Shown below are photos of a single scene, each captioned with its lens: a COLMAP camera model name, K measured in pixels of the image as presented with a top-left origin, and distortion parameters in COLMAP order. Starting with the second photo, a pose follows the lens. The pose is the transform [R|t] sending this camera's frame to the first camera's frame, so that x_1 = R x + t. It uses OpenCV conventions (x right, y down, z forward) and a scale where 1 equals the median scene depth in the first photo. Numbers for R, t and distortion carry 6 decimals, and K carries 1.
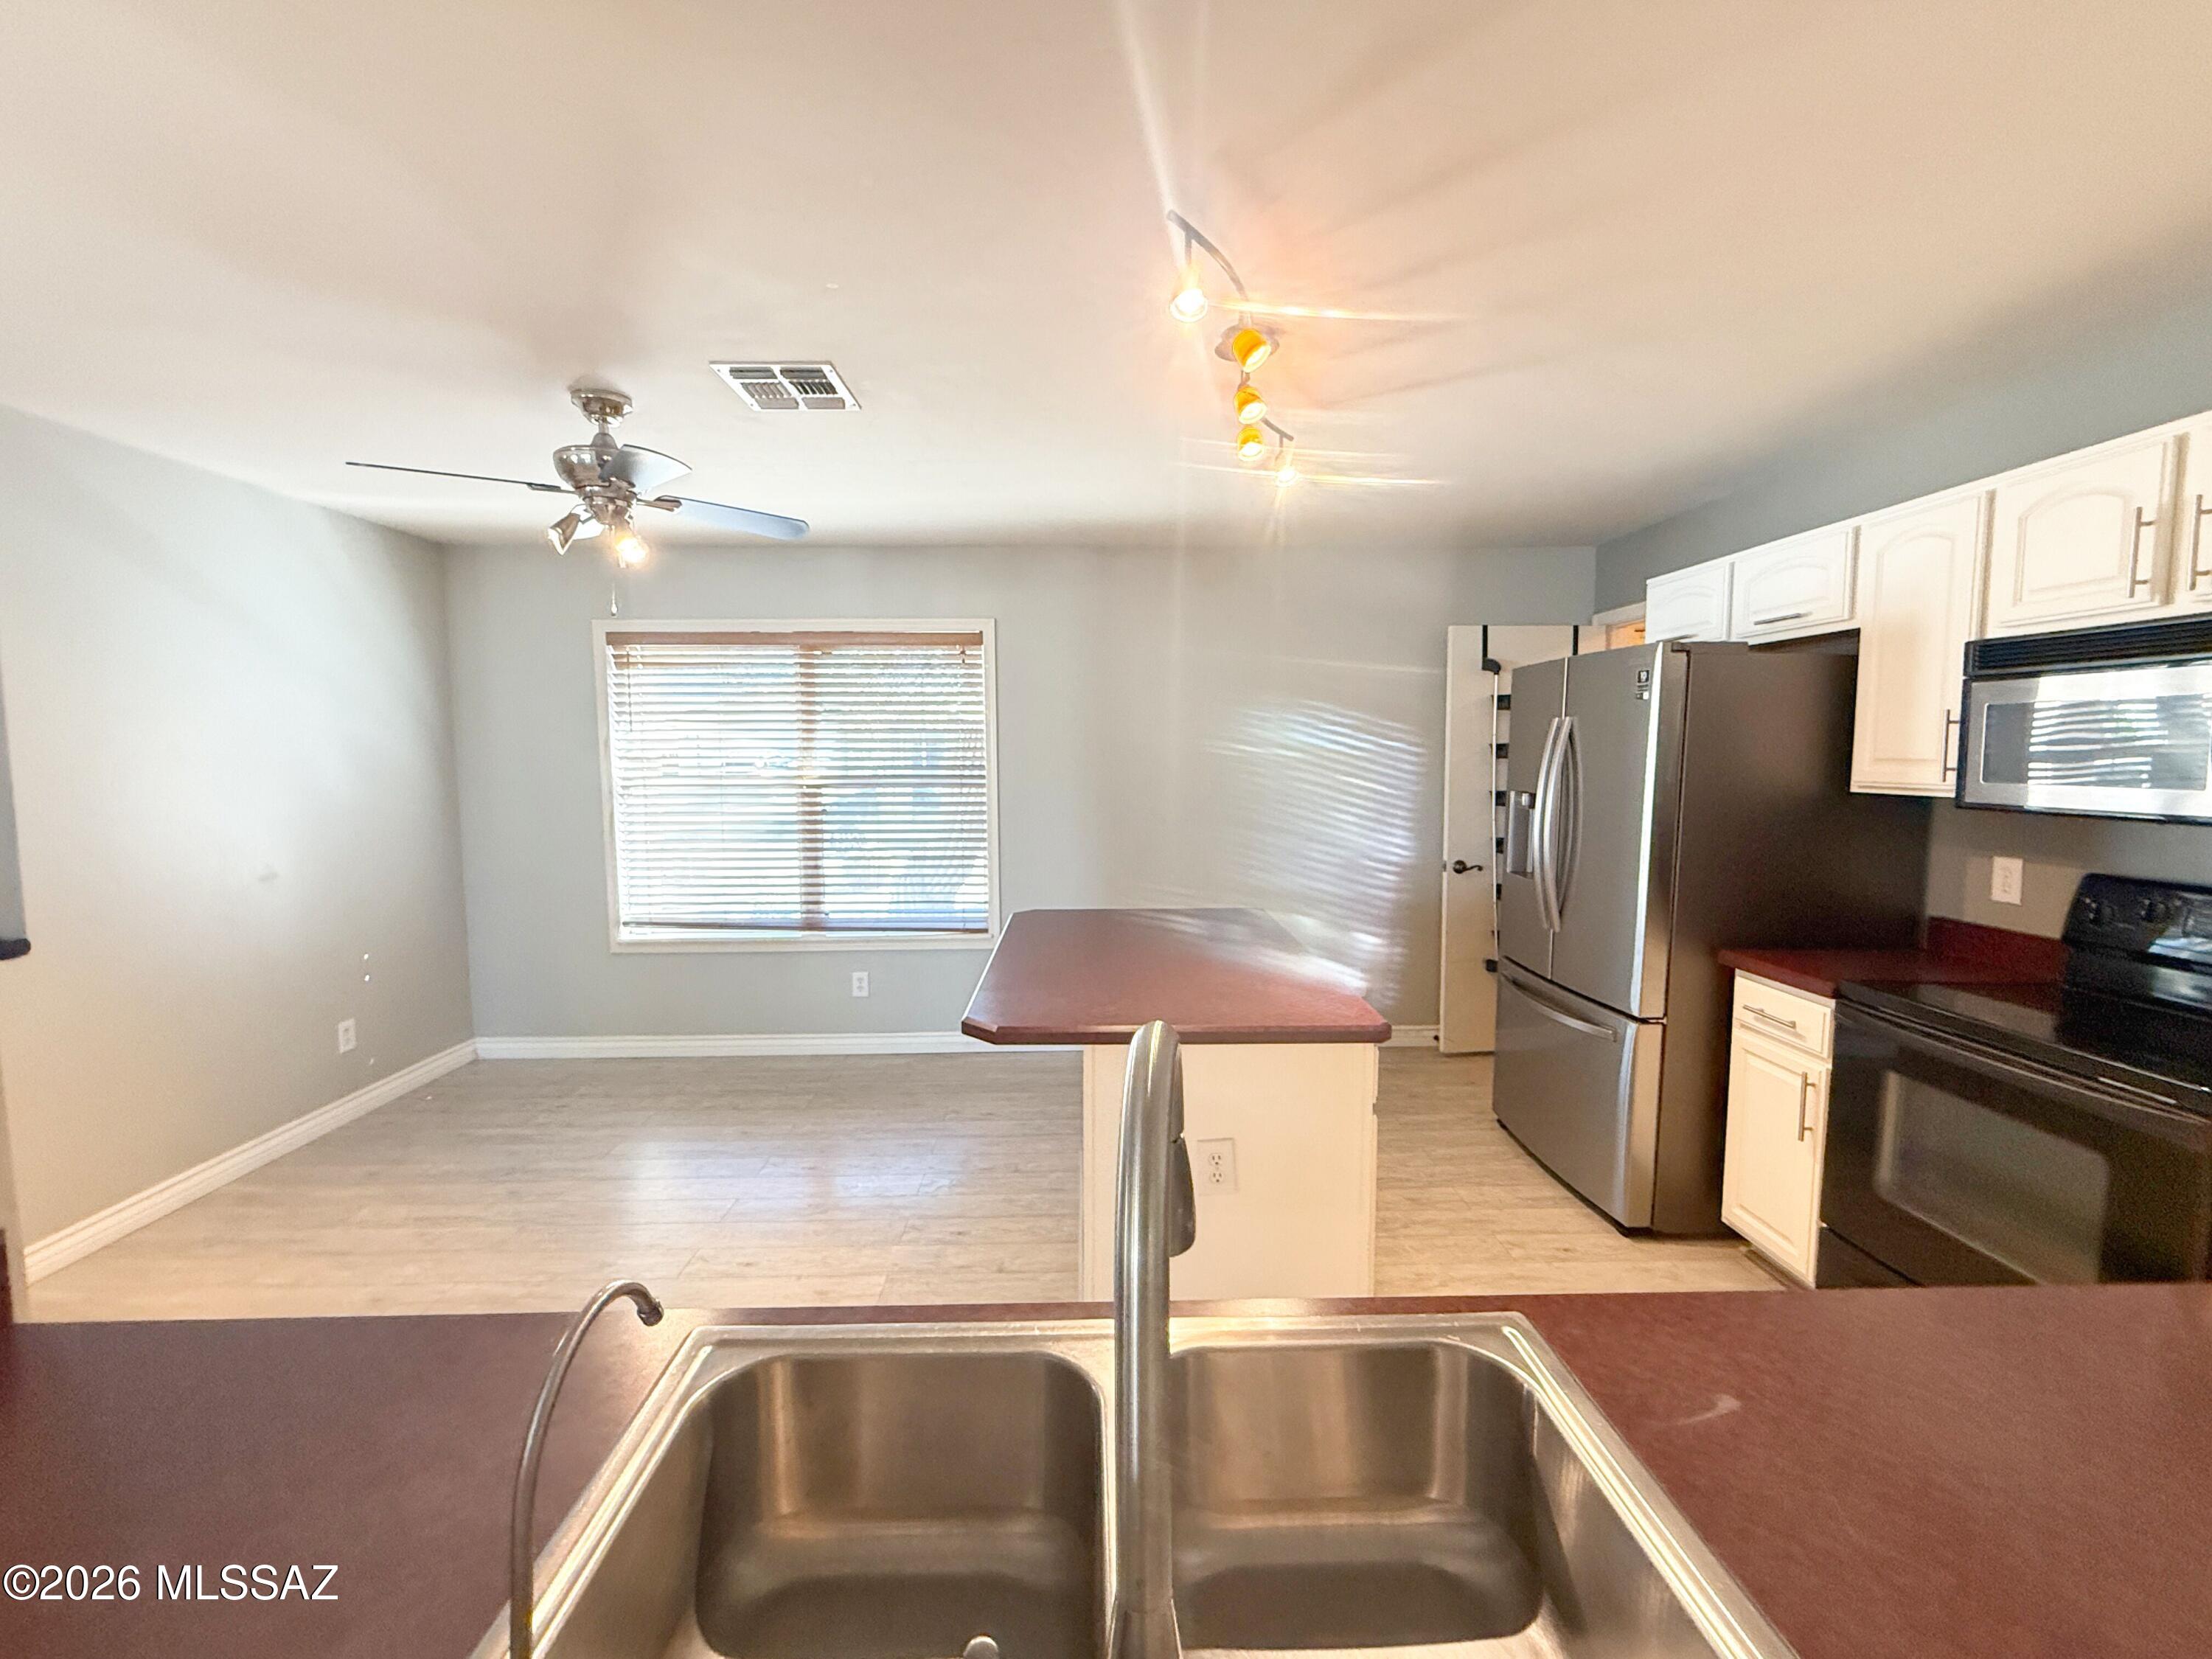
lens RADIAL K [[913.3, 0, 1107.4], [0, 913.3, 828.7], [0, 0, 1]] dist [-0.003265, -0.000127]
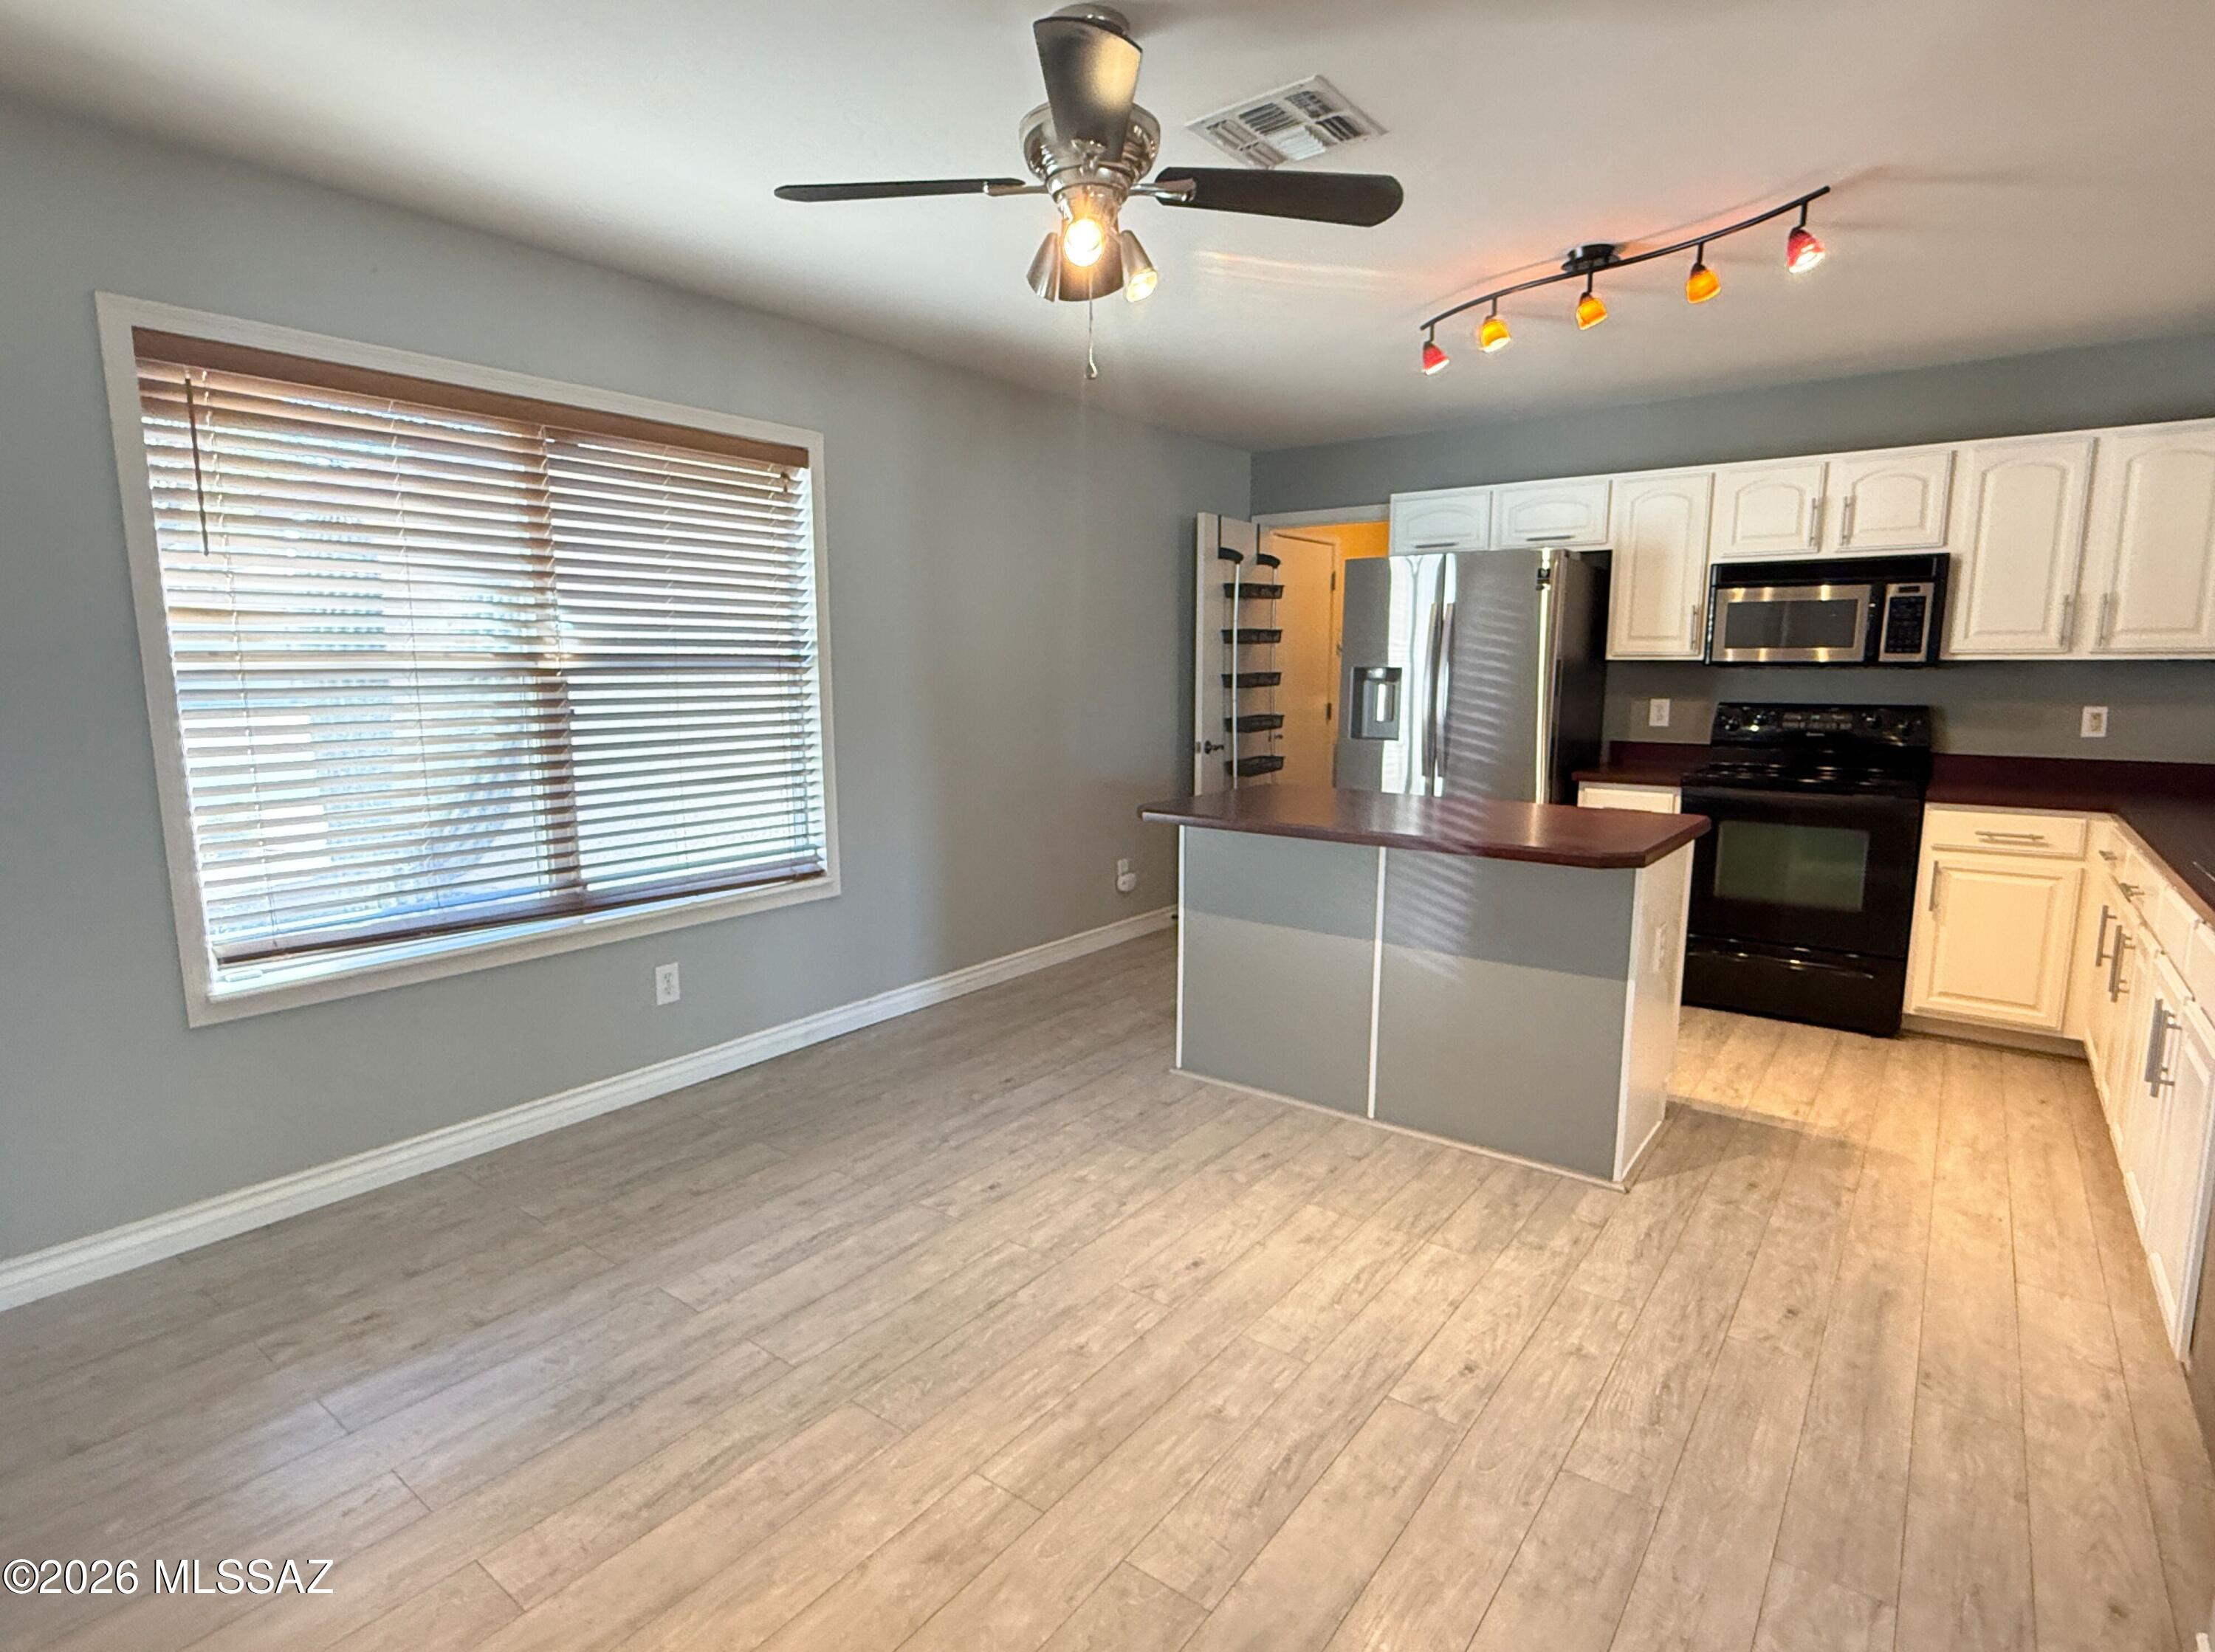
lens RADIAL K [[1120.6, 0, 1100.2], [0, 1120.6, 825.7], [0, 0, 1]] dist [-0.005099, -0.001487]
pose [[0.632921, -0.107072, 0.766777, -0.688329], [0.062653, 0.994226, 0.087117, 0.011521], [-0.771677, -0.007097, 0.635974, 0.278628]]
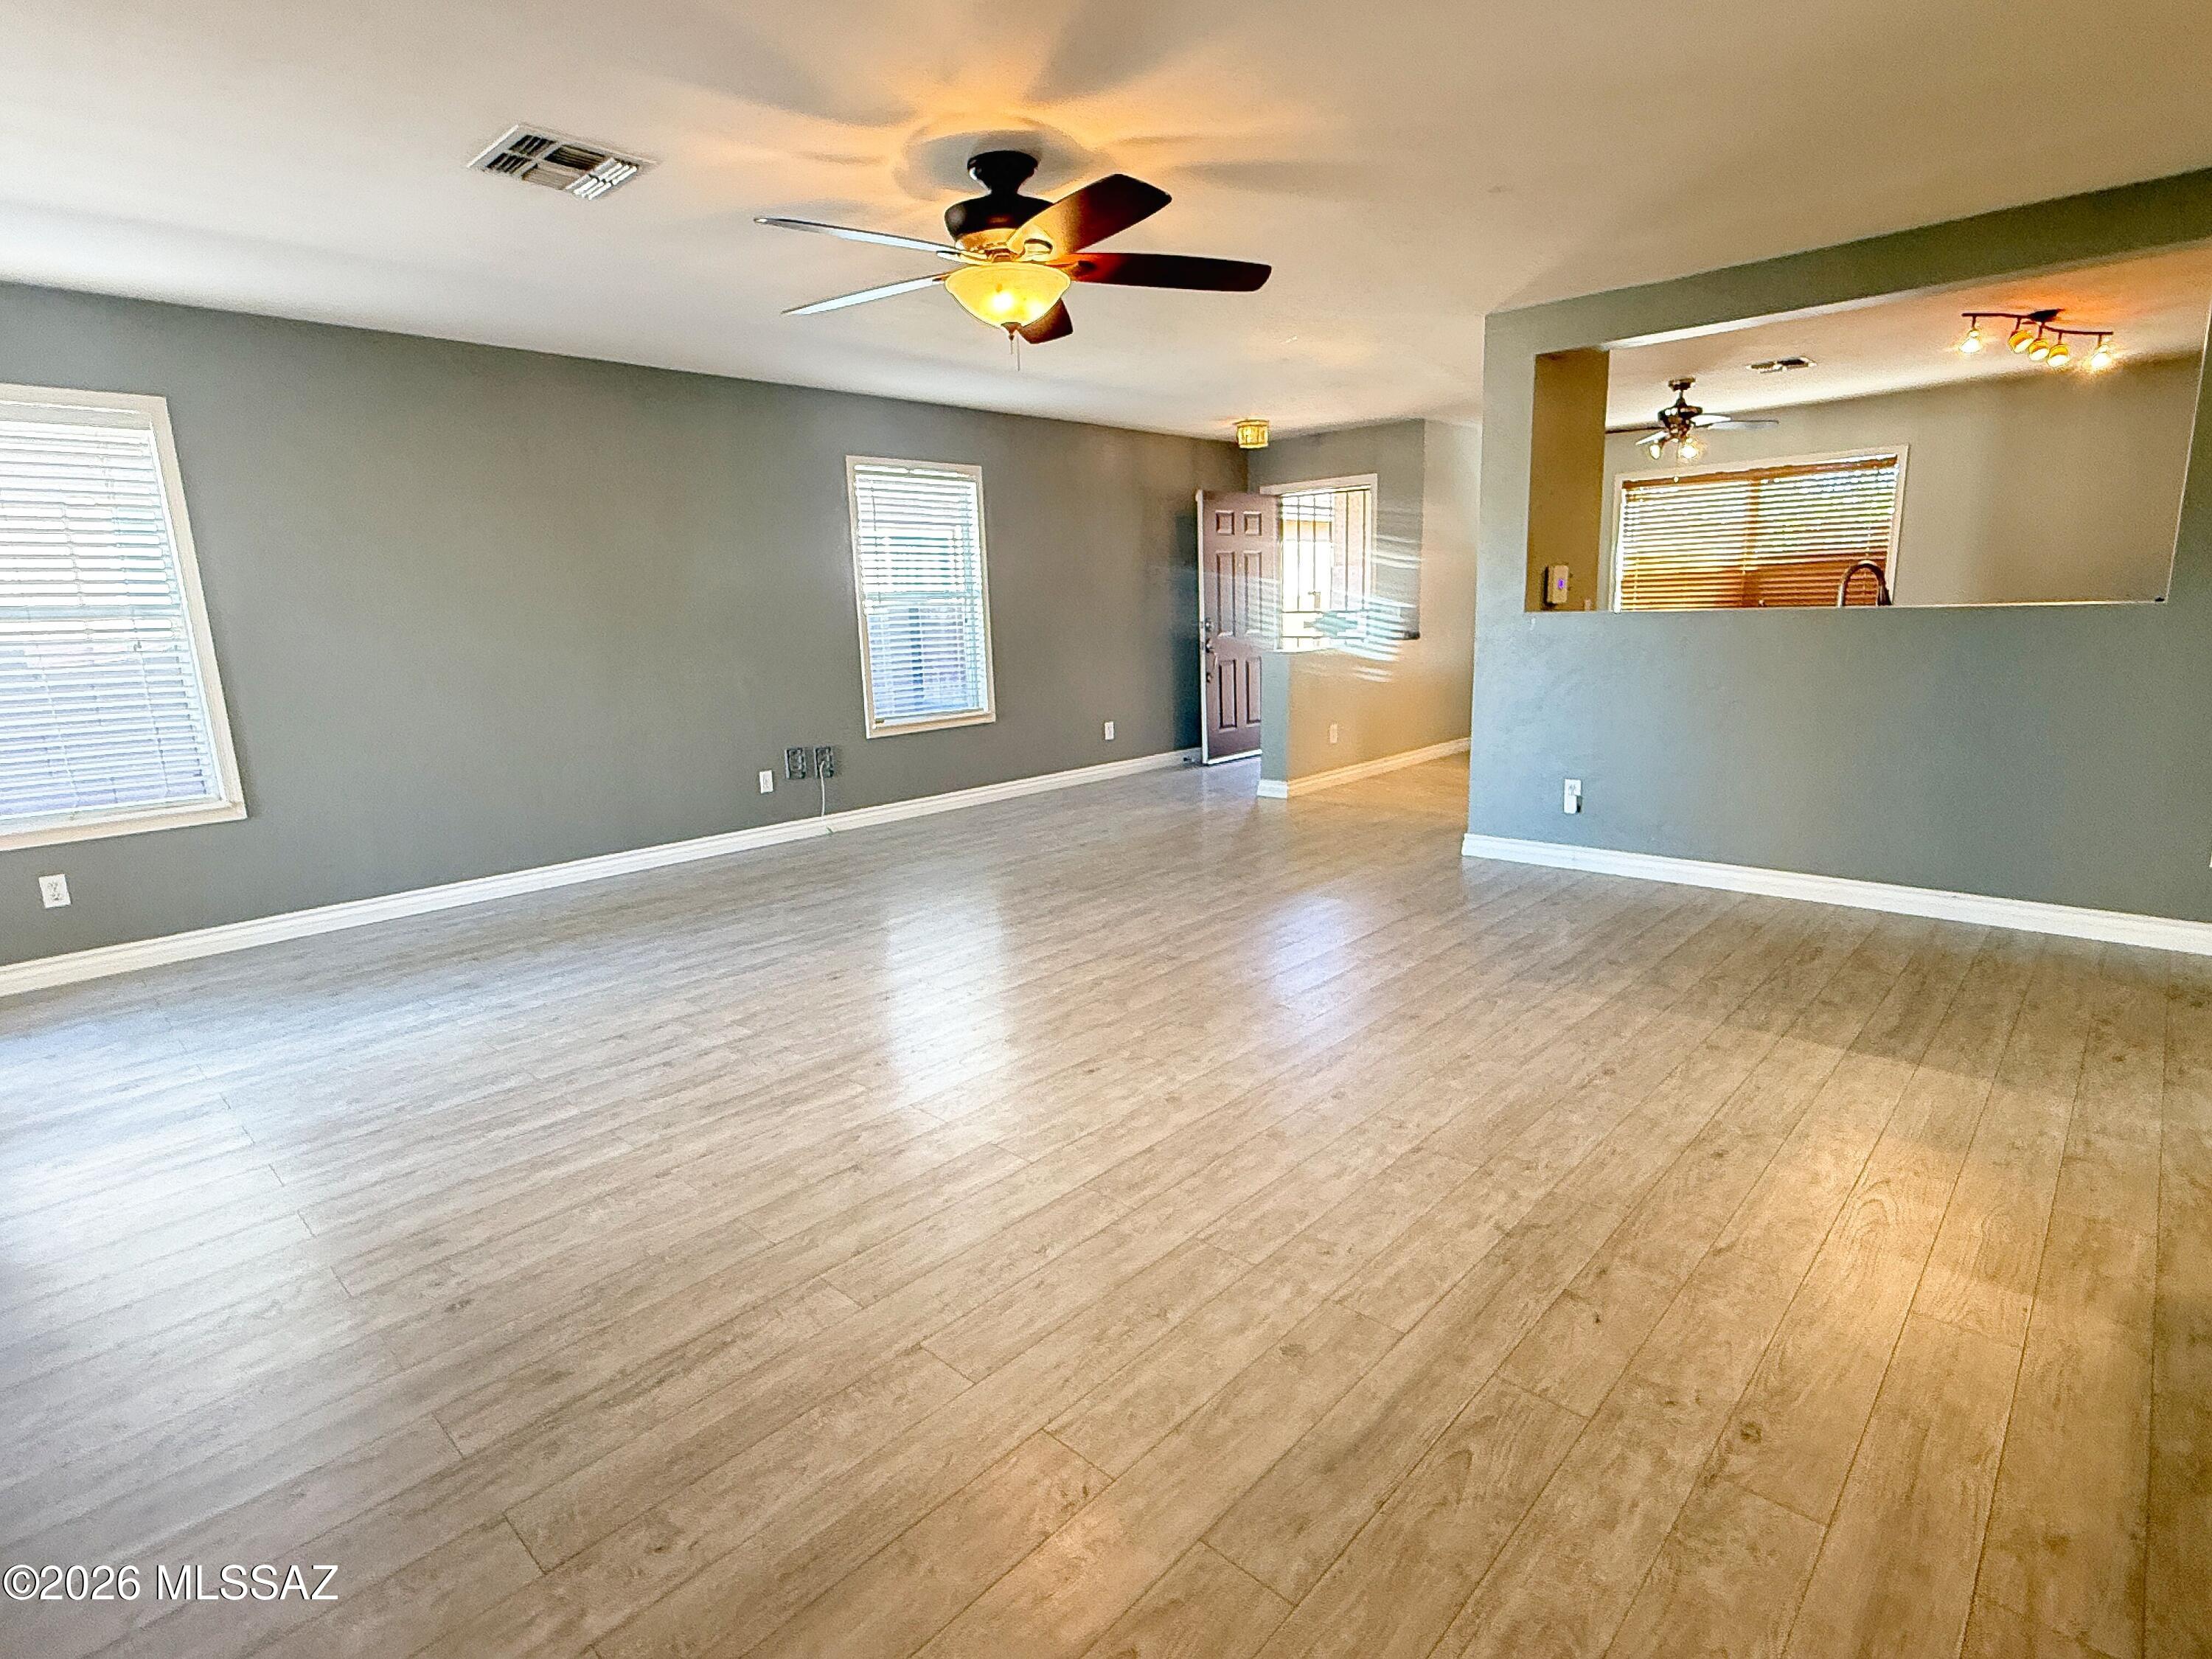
lens RADIAL K [[1119.2, 0, 1102.6], [0, 1119.2, 822.8], [0, 0, 1]] dist [-0.005099, -0.001487]
pose [[0.706108, 0.118253, -0.698160, 0.265985], [-0.028964, 0.989955, 0.138384, 0.142495], [0.707511, -0.077493, 0.702441, -1.118620]]
